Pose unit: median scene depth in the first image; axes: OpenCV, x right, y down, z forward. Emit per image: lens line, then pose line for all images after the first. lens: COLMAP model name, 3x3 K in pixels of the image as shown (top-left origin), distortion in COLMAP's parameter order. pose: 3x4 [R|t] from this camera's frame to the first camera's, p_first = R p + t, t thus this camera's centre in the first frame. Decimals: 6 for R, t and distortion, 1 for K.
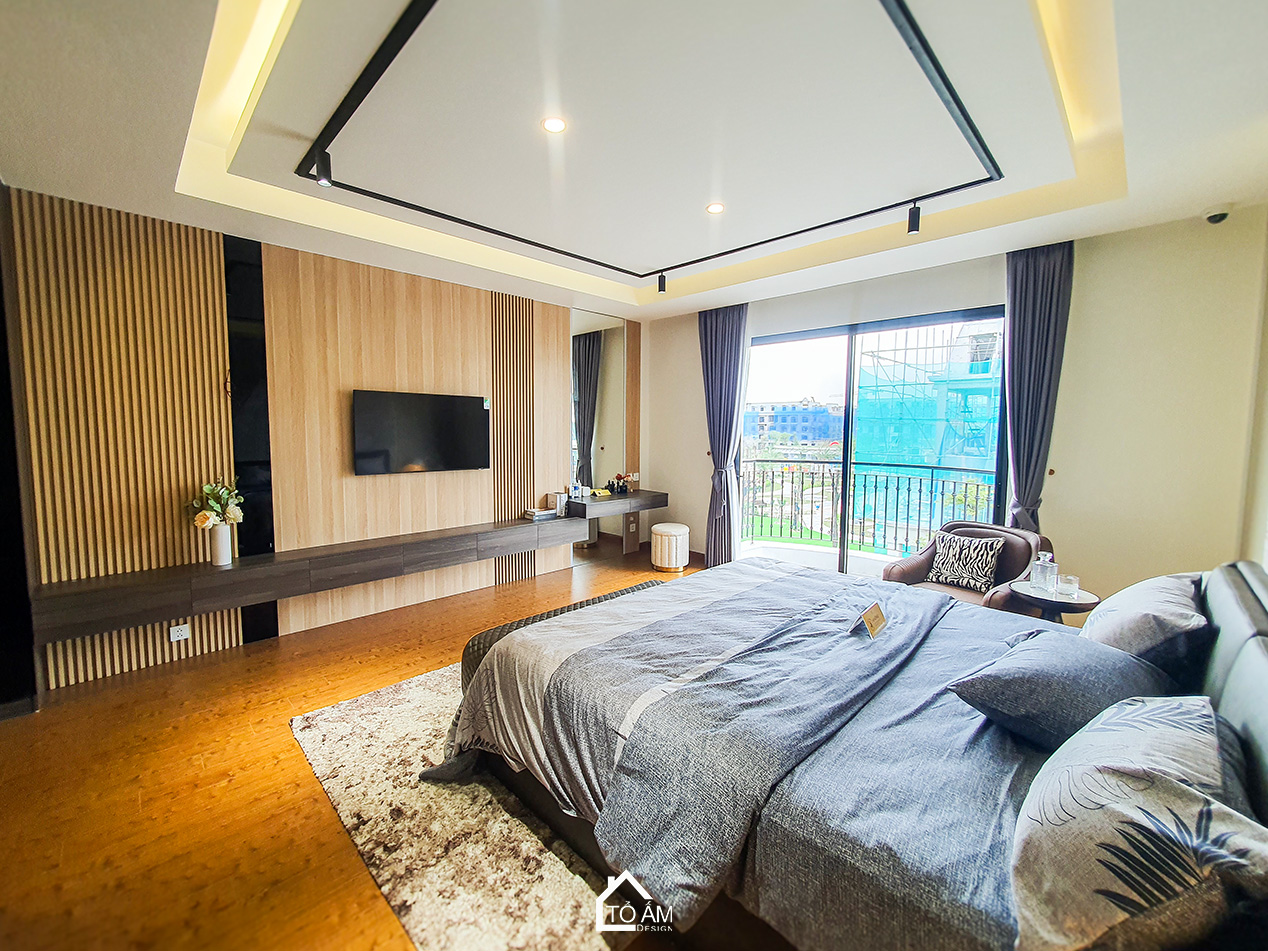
lens RADIAL K [[503.8, 0, 632.2], [0, 503.8, 465.9], [0, 0, 1]] dist [0.000135, -0.001161]
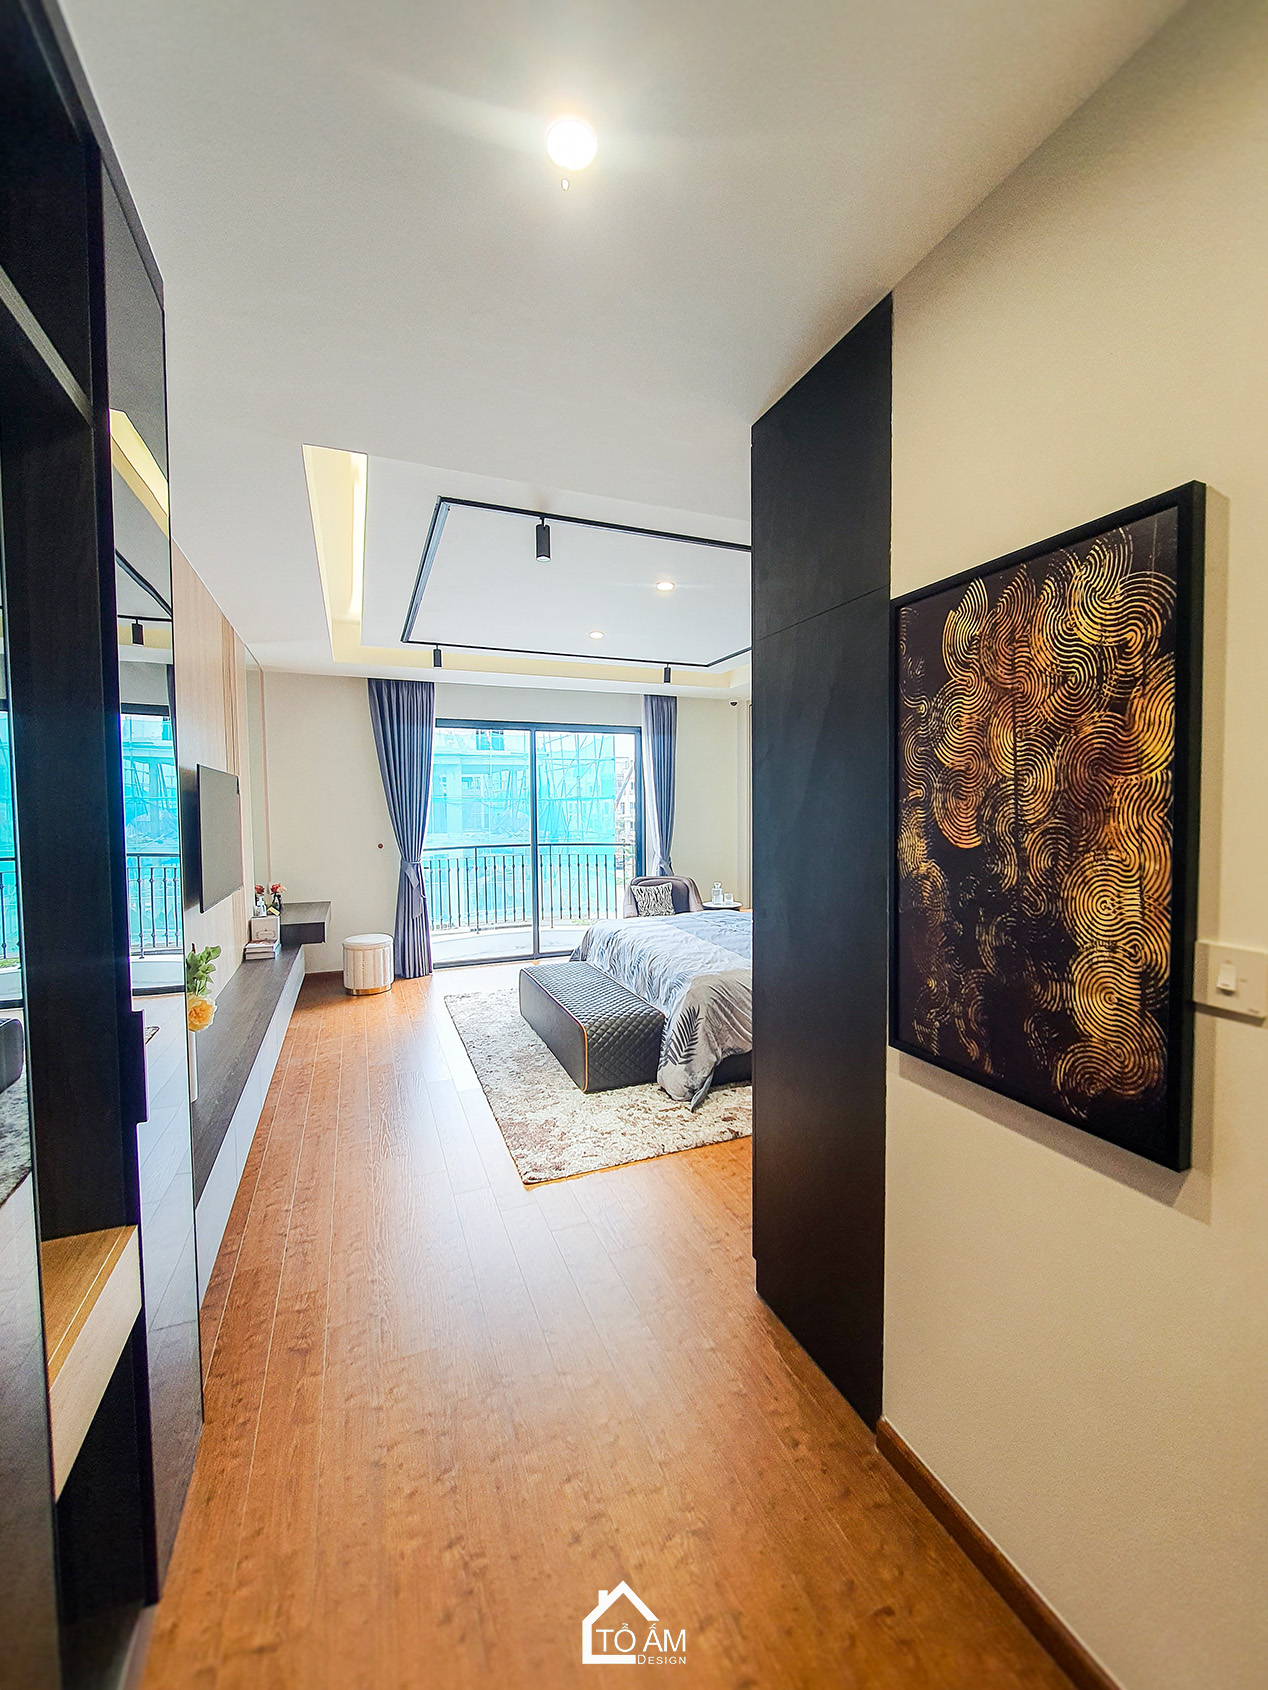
lens RADIAL K [[671.4, 0, 631.8], [0, 671.4, 837.9], [0, 0, 1]] dist [0.000135, -0.001161]
pose [[0.389623, -0.048962, 0.919672, -1.027230], [0.076029, 0.996887, 0.020863, -0.041593], [-0.917831, 0.061793, 0.392133, 0.243998]]
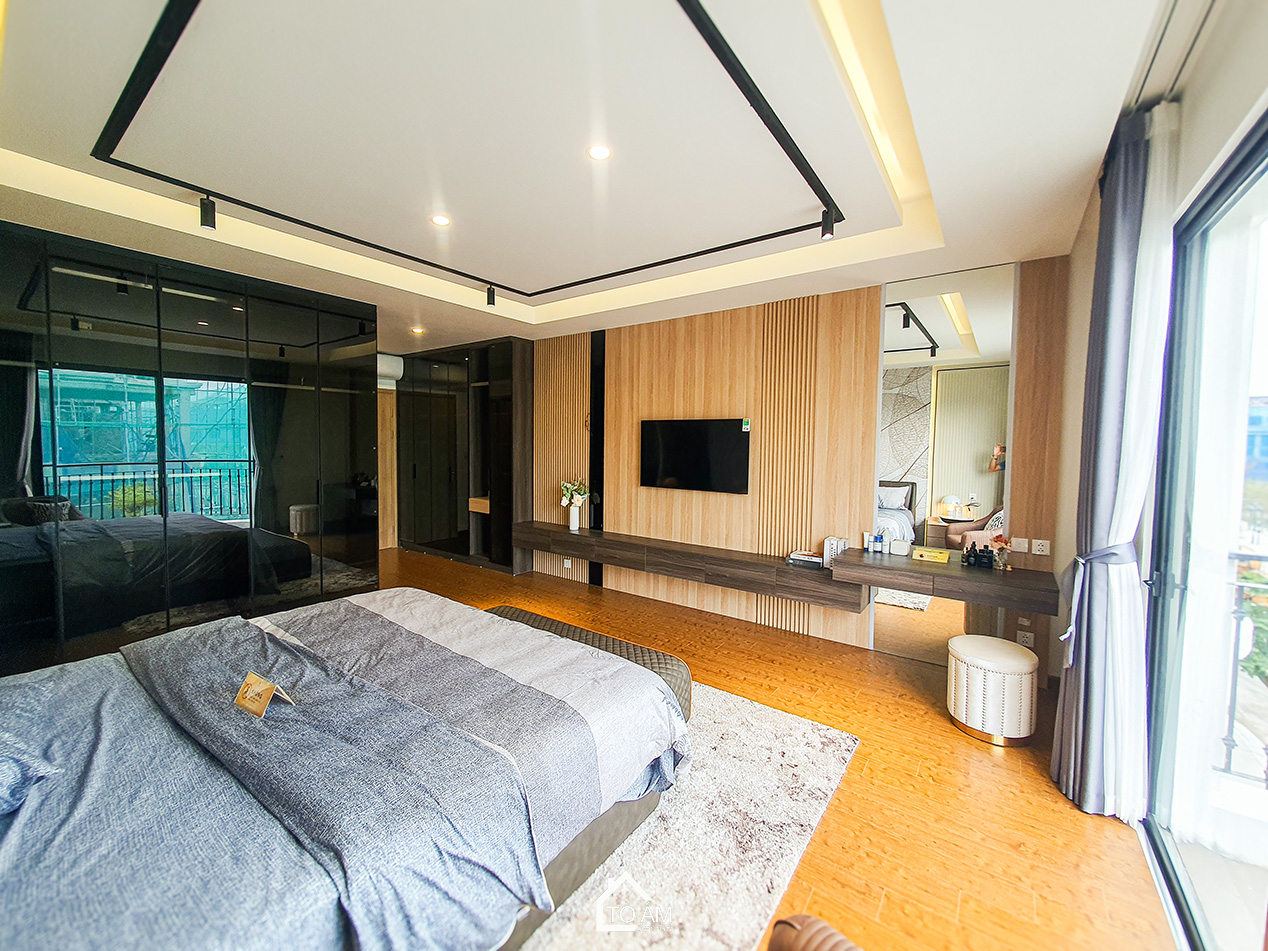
lens RADIAL K [[503.8, 0, 639.0], [0, 503.8, 469.6], [0, 0, 1]] dist [0.000135, -0.001161]
pose [[0.159128, 0.049517, -0.986015, 0.726128], [-0.083662, 0.995825, 0.036508, -0.069684], [0.983707, 0.076682, 0.162607, 0.775529]]
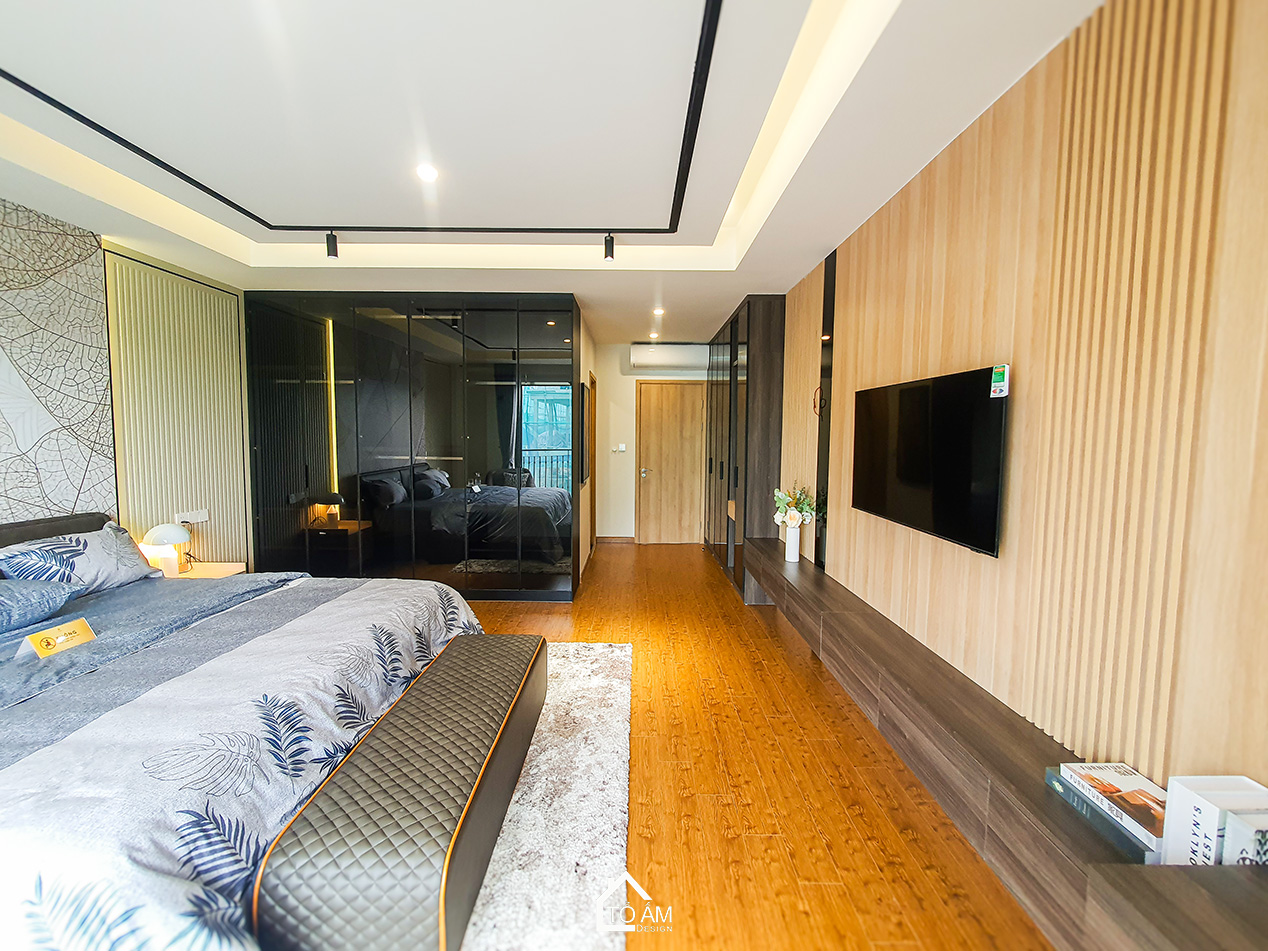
lens RADIAL K [[503.8, 0, 634.1], [0, 503.8, 468.2], [0, 0, 1]] dist [0.000135, -0.001161]
pose [[-0.713288, 0.037260, -0.699880, 0.192773], [-0.064982, 0.990769, 0.118974, -0.104144], [0.697852, 0.130342, -0.704282, 1.279712]]
